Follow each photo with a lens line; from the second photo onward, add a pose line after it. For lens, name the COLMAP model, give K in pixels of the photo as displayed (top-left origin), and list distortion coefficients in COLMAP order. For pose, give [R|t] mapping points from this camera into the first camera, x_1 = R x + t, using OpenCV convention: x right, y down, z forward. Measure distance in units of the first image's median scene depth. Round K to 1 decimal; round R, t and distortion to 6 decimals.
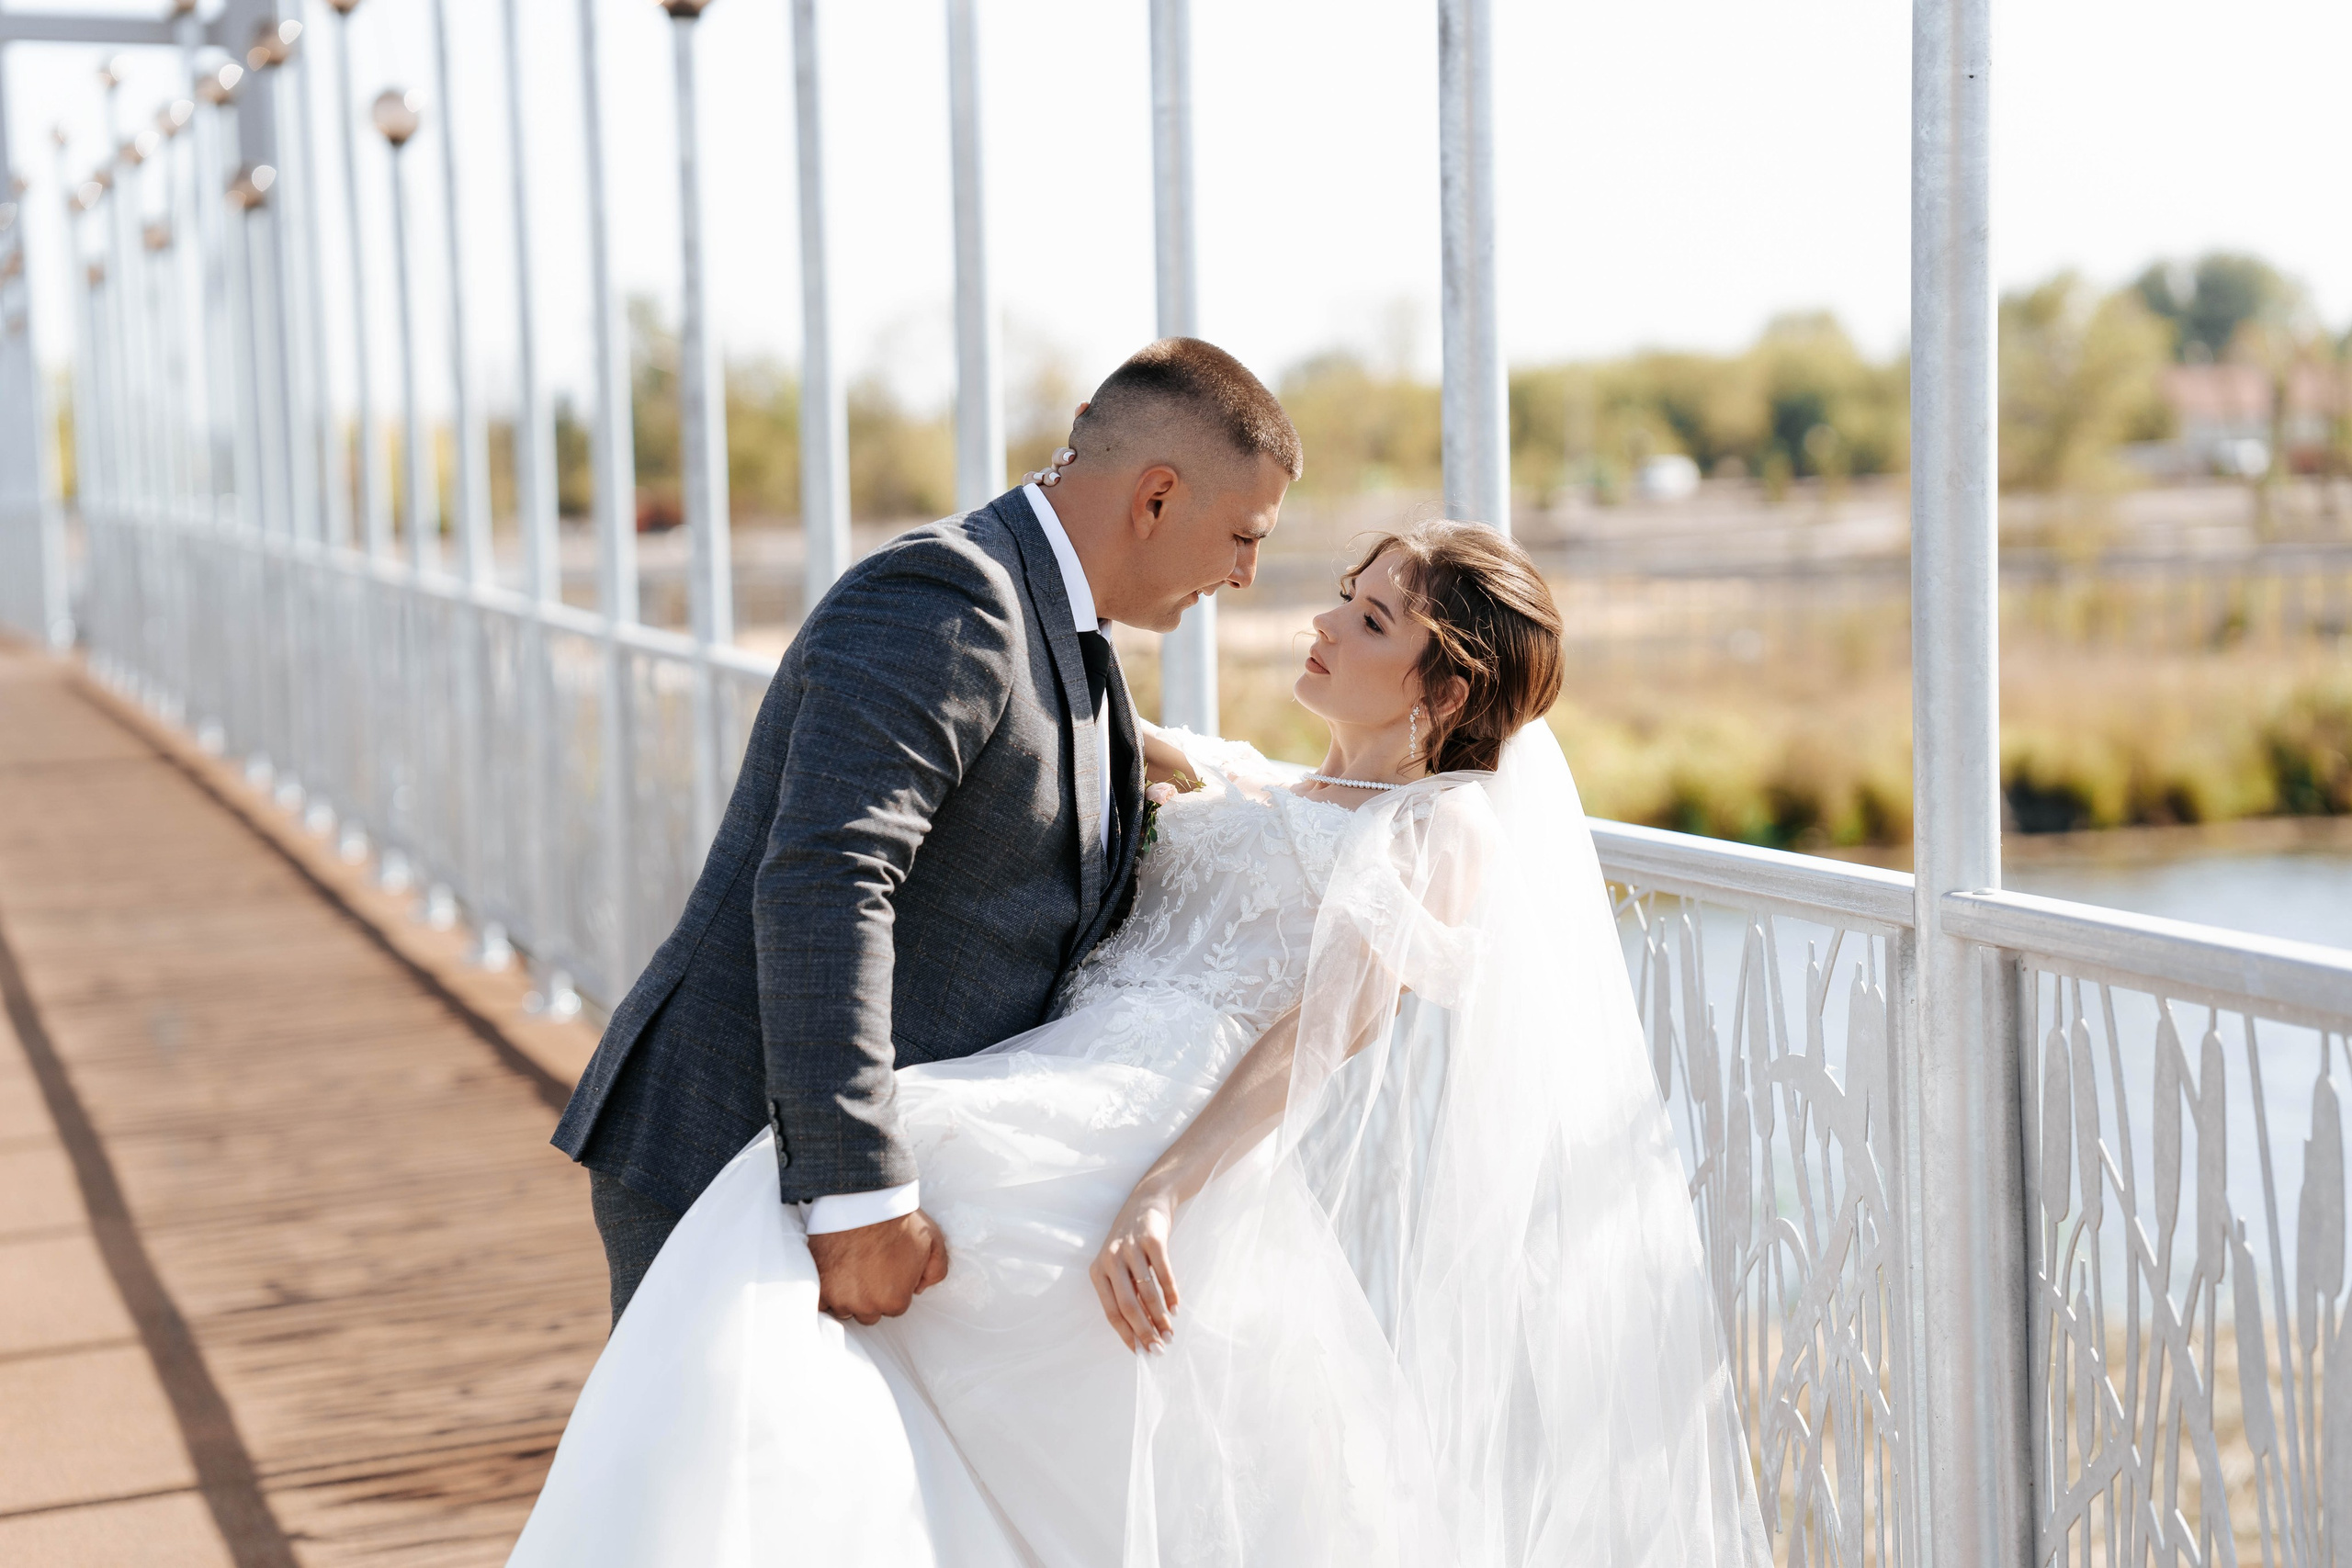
lens RADIAL K [[5581.8, 0, 1182.4], [0, 5581.8, 784.8], [0, 0, 1]] dist [0.770758, 0.000000]
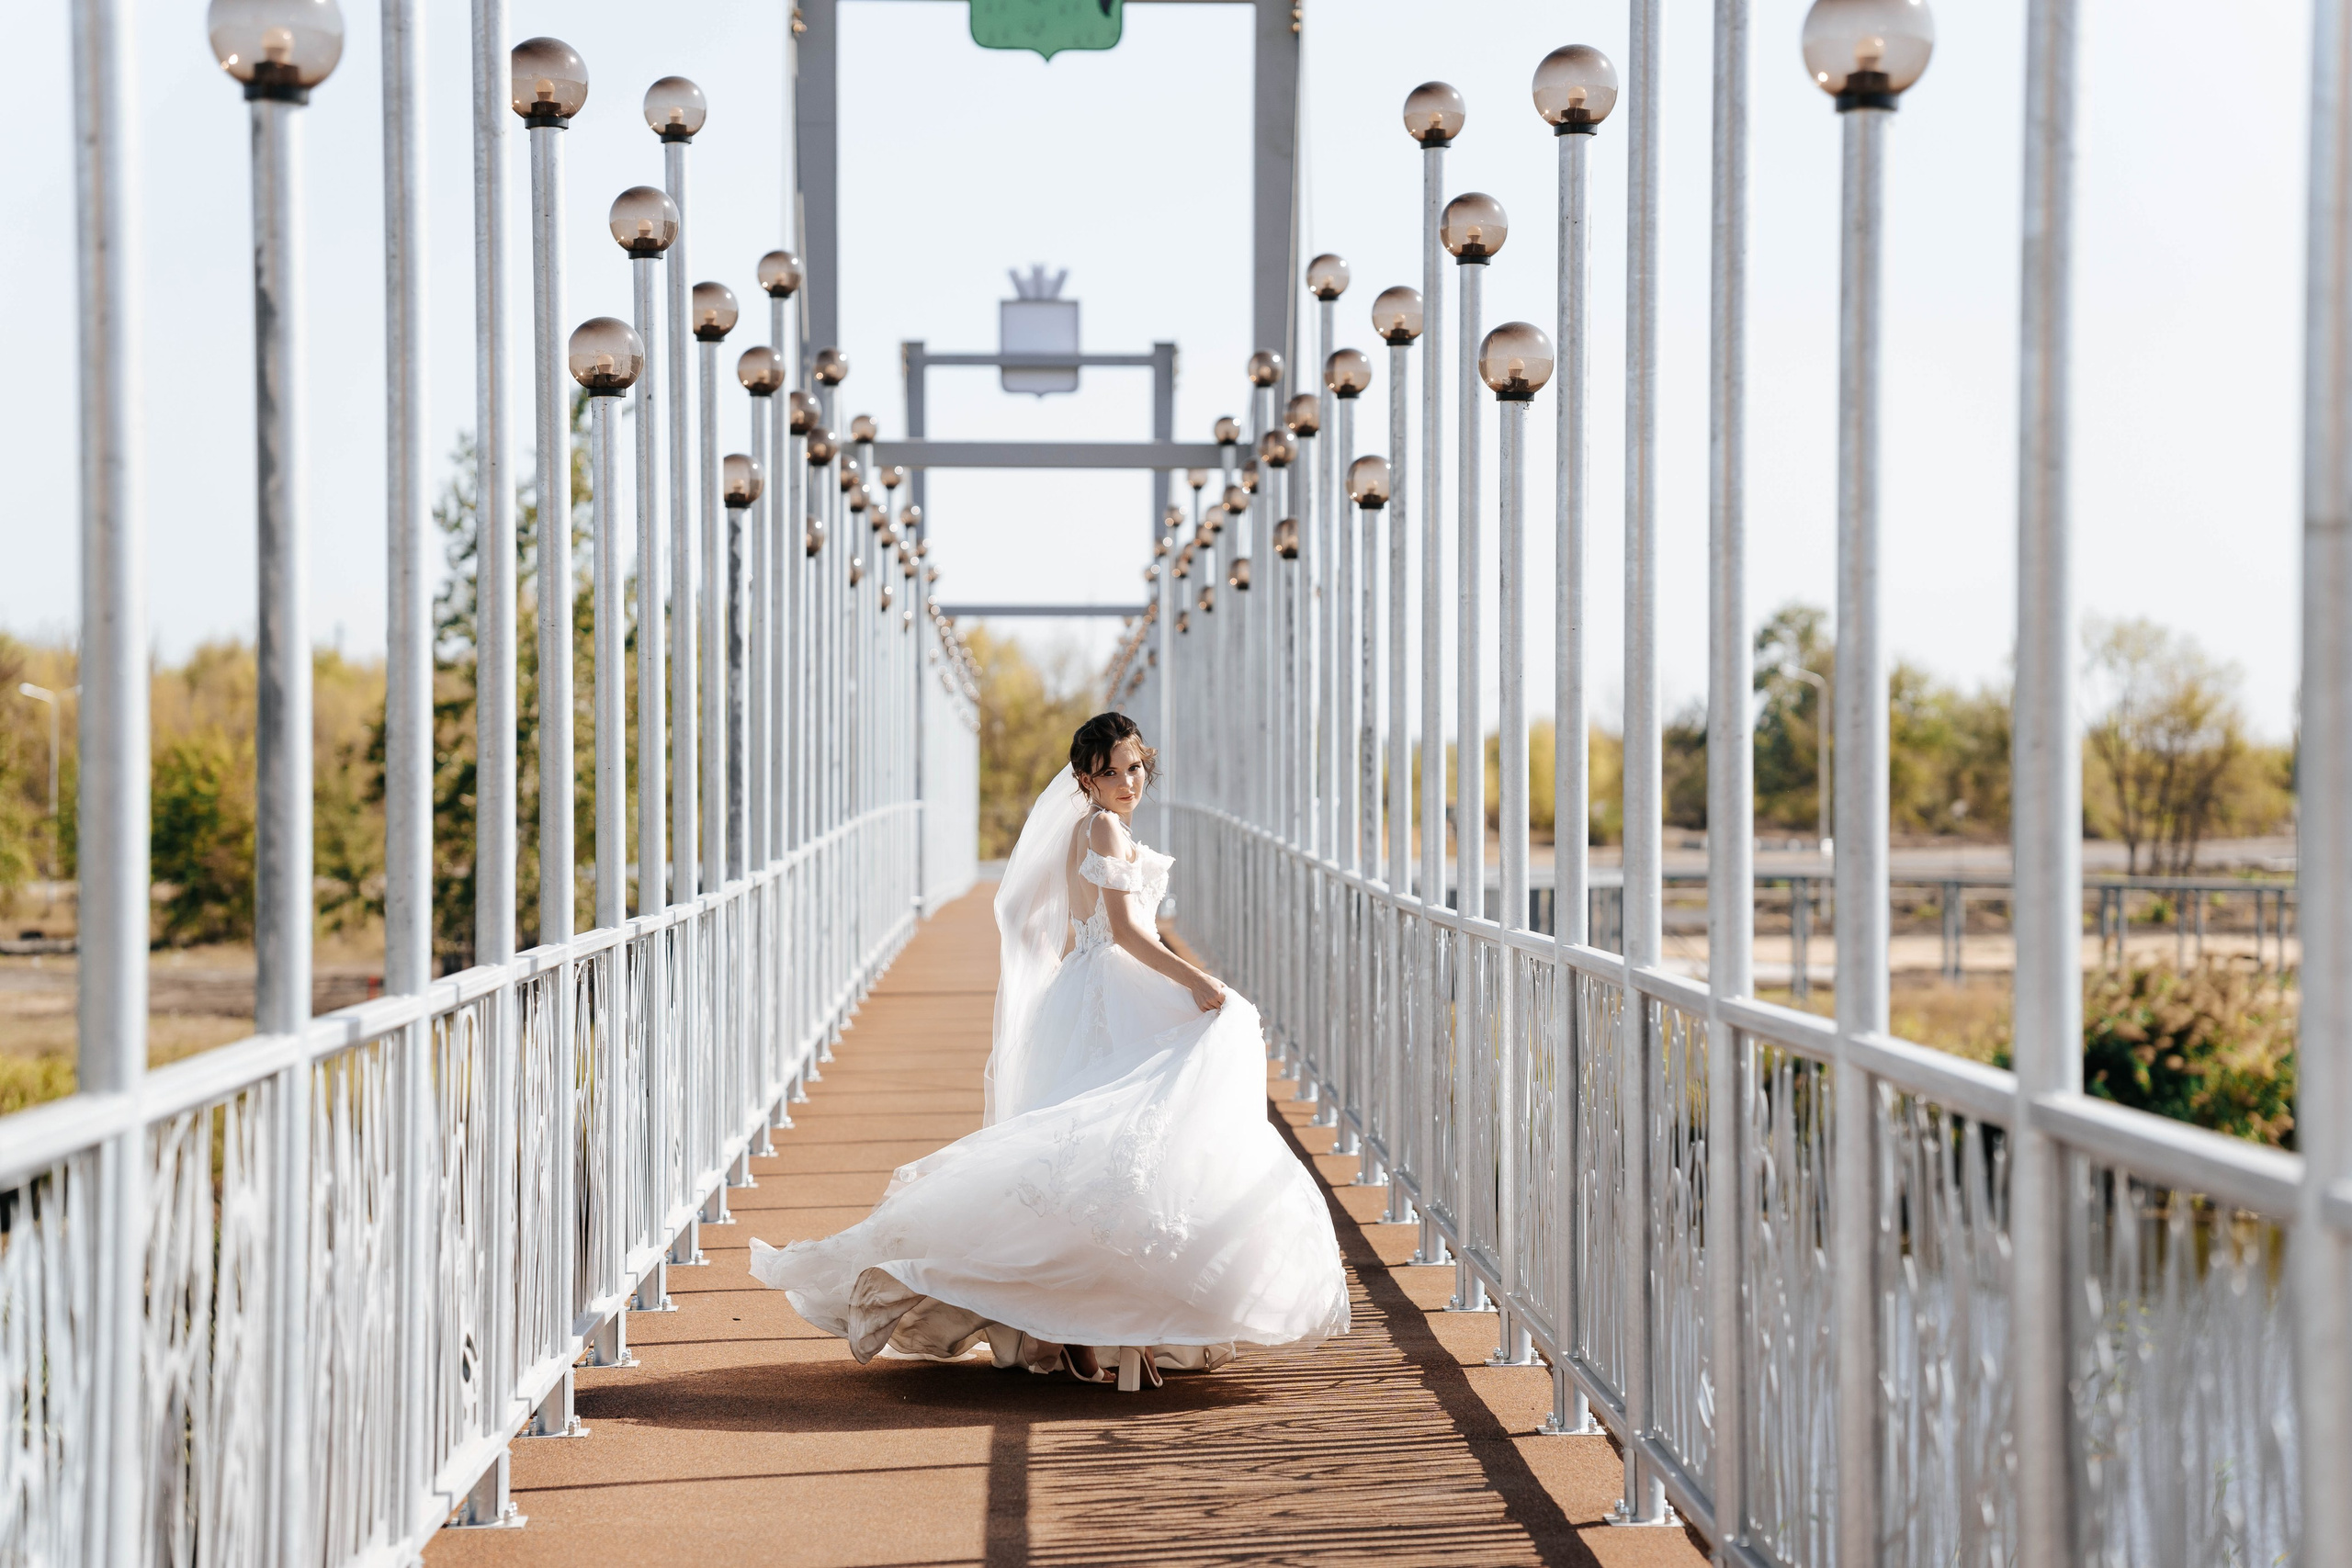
lens RADIAL K [[5581.8, 0, 1162.0], [0, 5581.8, 828.5], [0, 0, 1]] dist [0.770758, 0.000000]
pose [[0.976755, 0.021220, -0.213305, 0.097704], [-0.031127, 0.998582, -0.043193, 0.016015], [0.212086, 0.048829, 0.976030, -0.296118]]
